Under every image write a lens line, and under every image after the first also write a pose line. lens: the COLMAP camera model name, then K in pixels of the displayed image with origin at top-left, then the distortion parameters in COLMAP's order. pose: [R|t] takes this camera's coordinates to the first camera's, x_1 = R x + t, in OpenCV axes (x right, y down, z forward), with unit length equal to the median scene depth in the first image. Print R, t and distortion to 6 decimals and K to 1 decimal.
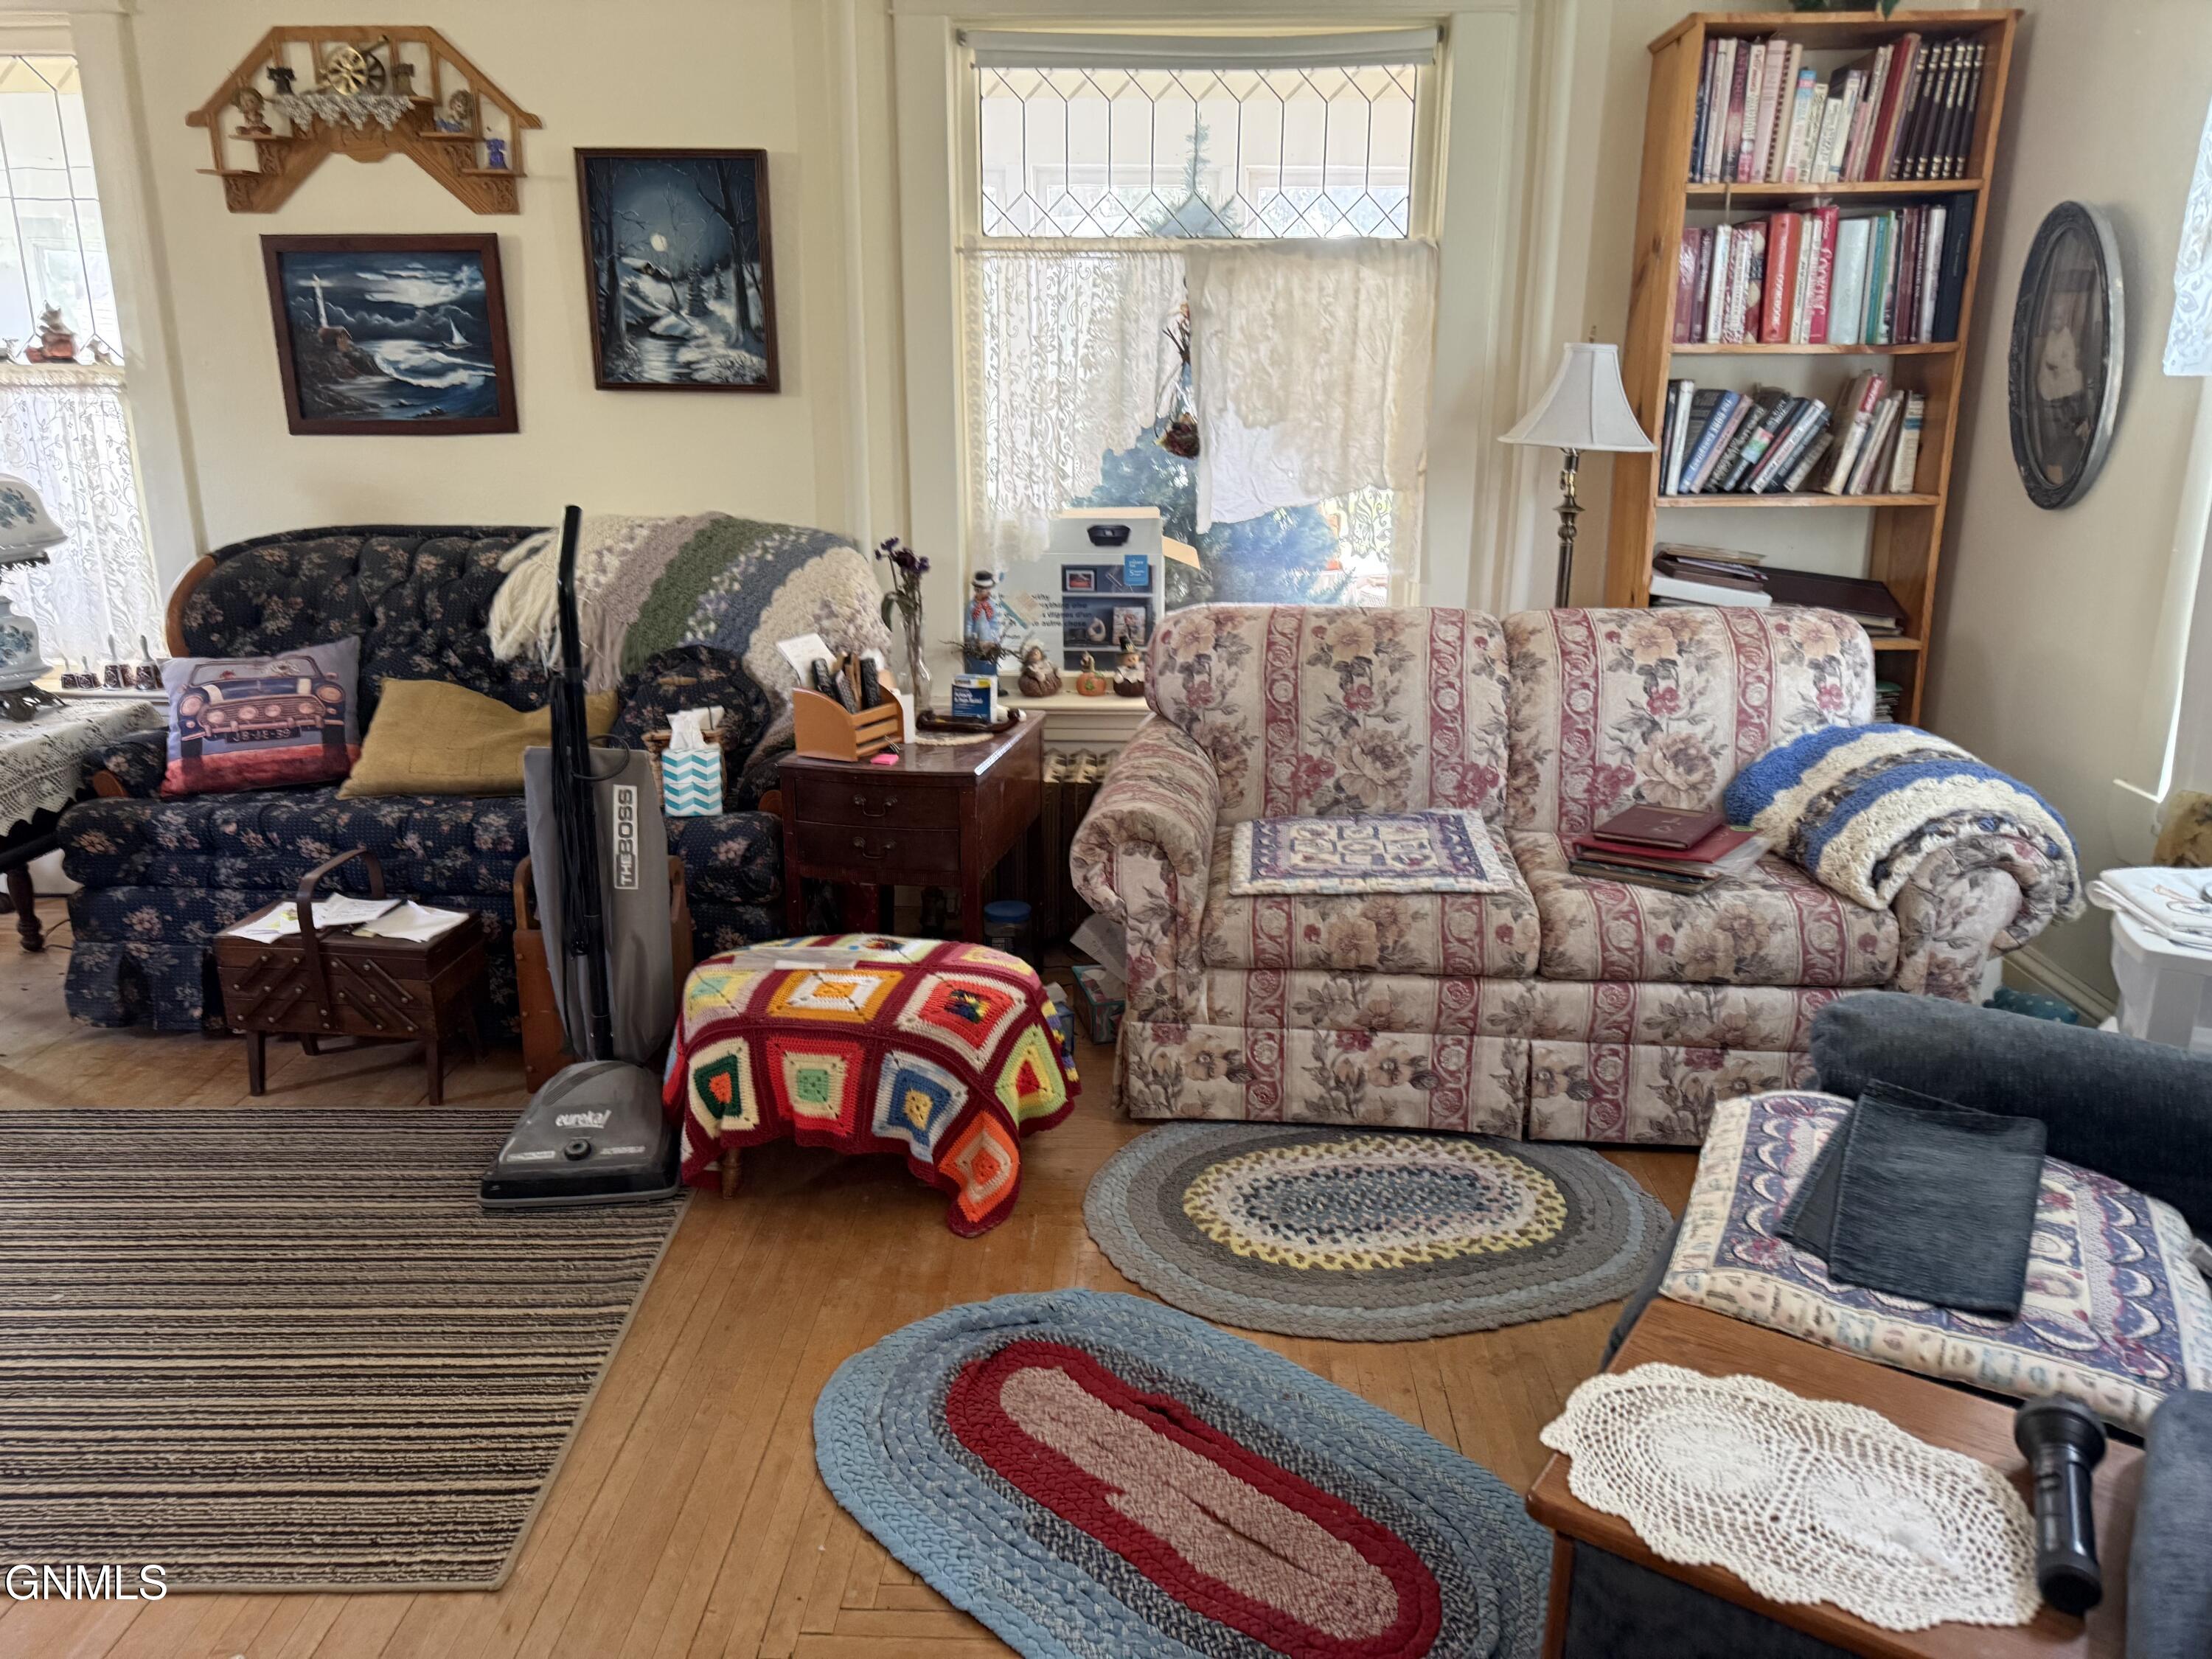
lens RADIAL K [[1562.2, 0, 1105.6], [0, 1562.2, 827.2], [0, 0, 1]] dist [0.001187, 0.000940]
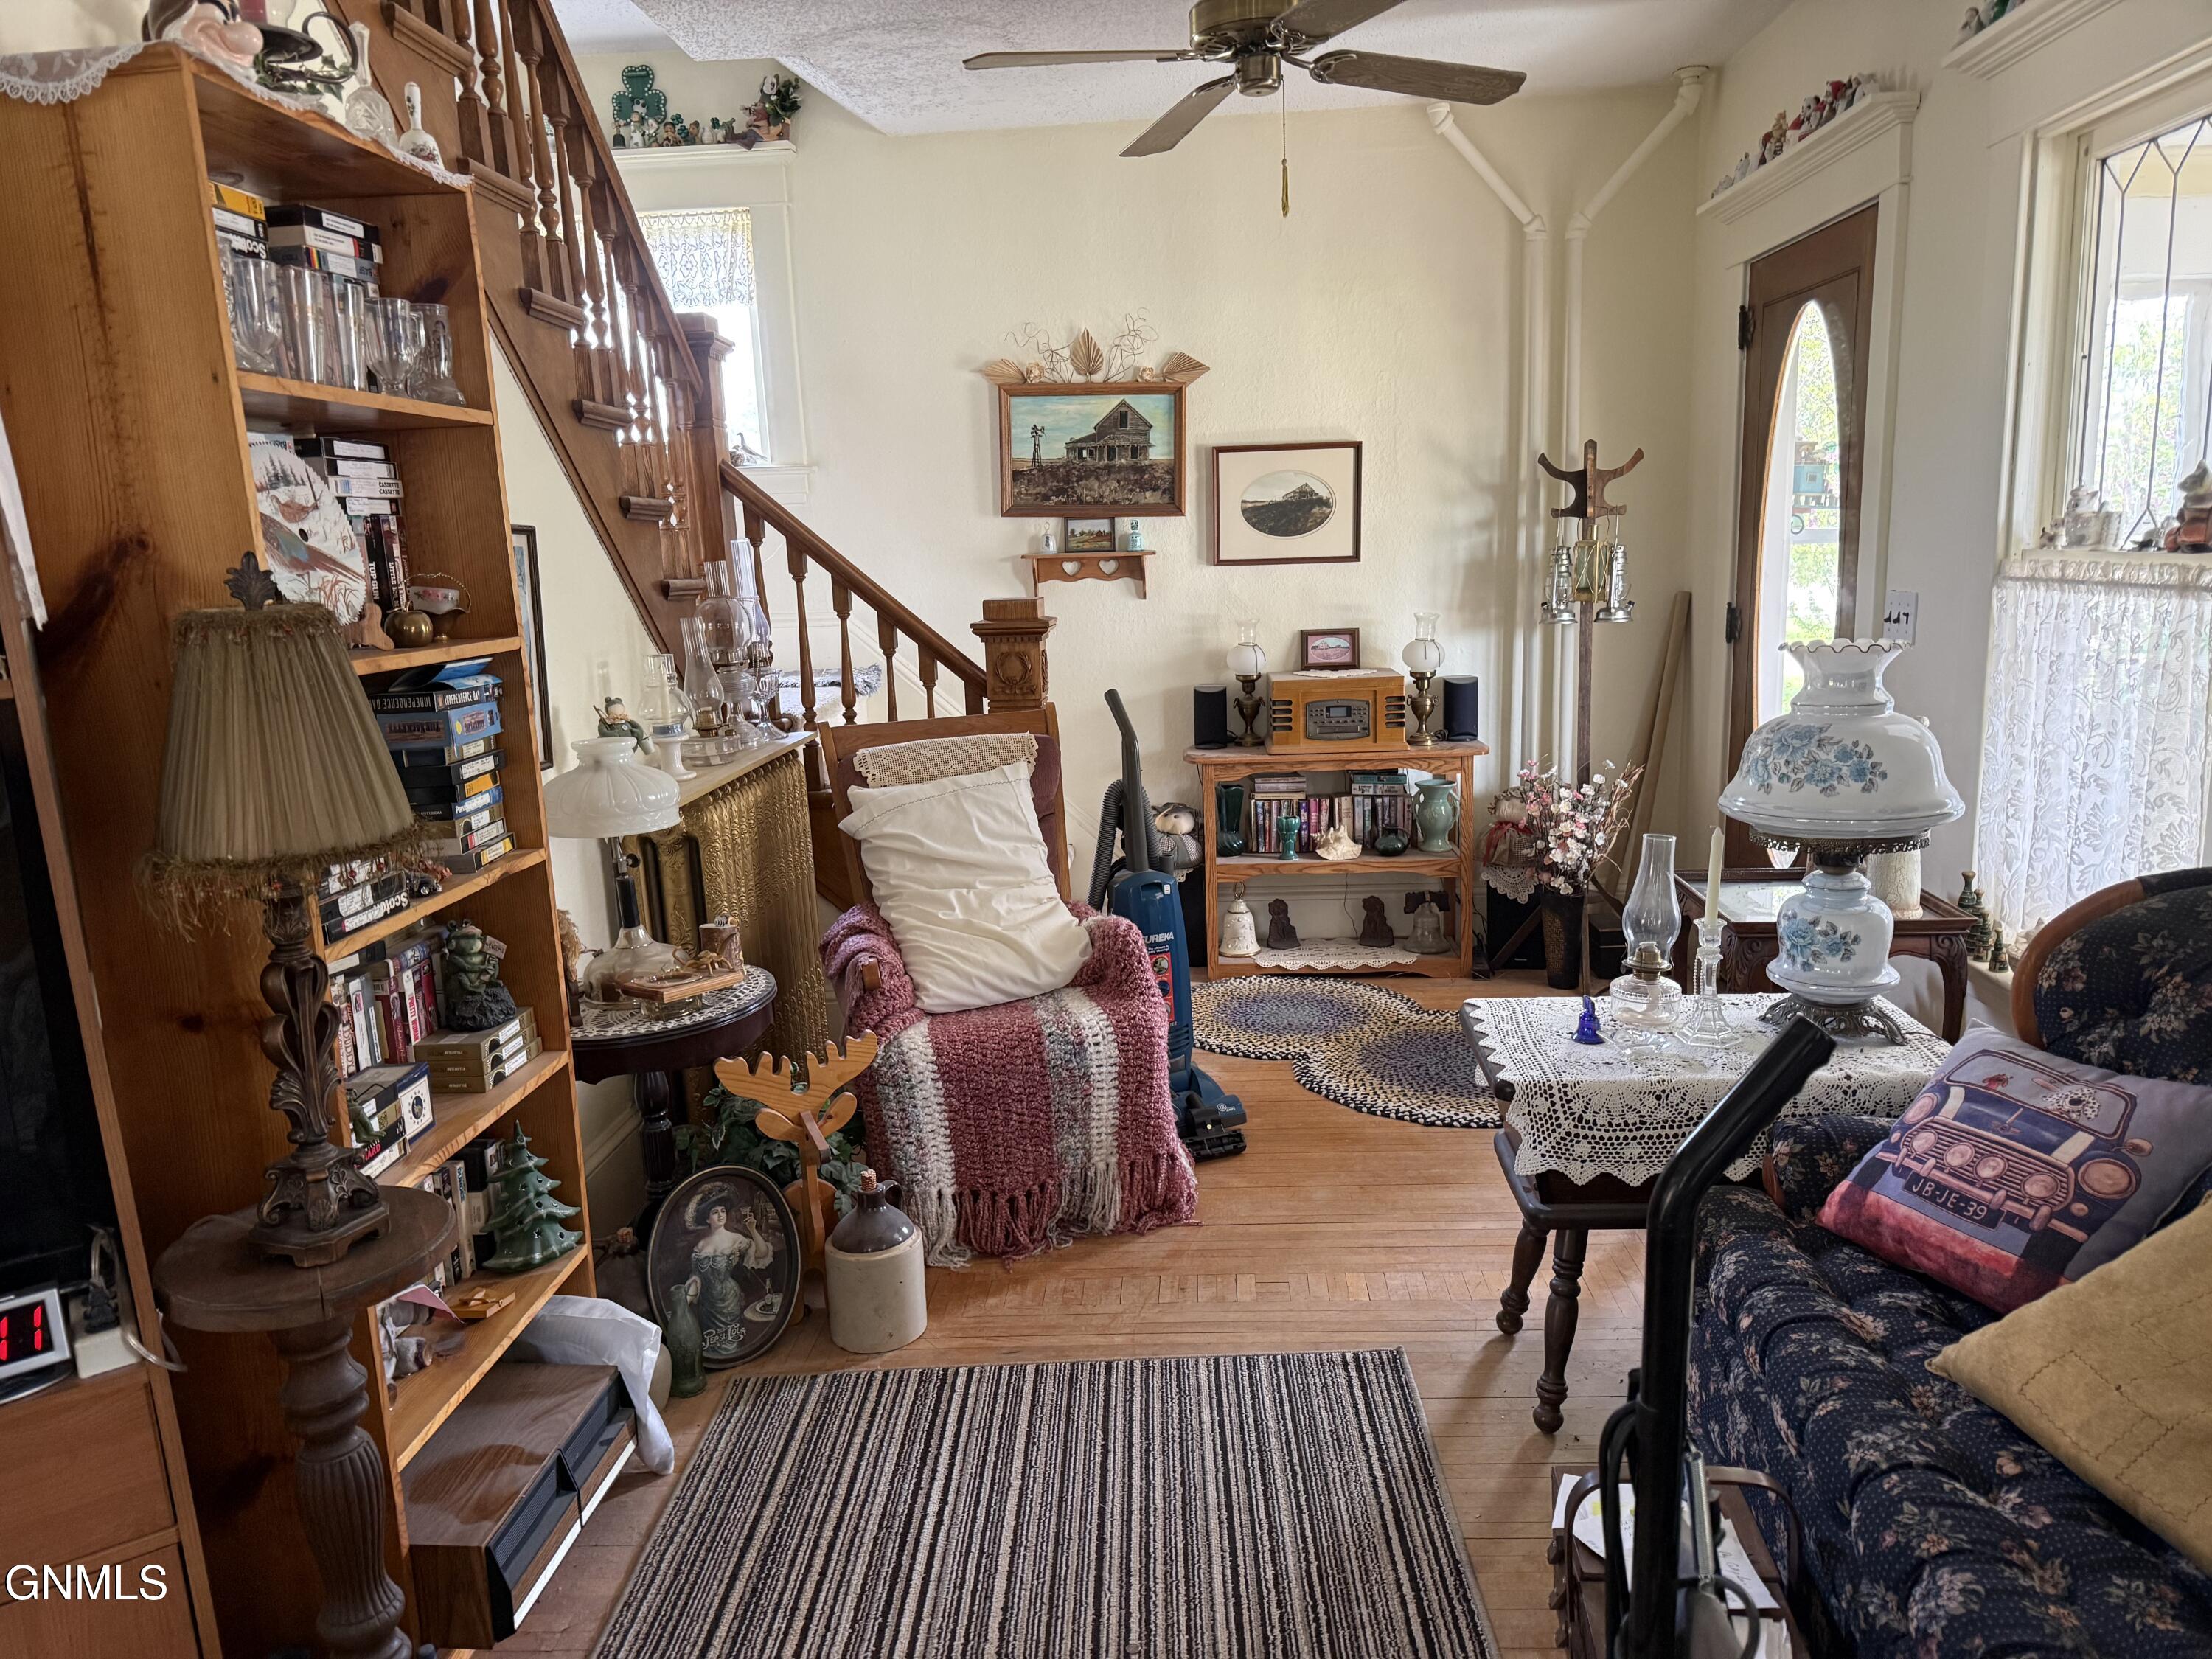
lens RADIAL K [[1562.2, 0, 1105.3], [0, 1562.2, 837.1], [0, 0, 1]] dist [0.001187, 0.000940]
pose [[-0.039070, 0.179905, -0.982908, 0.020545], [-0.237480, 0.953803, 0.184018, -0.219771], [0.970606, 0.240611, 0.005459, 0.658290]]
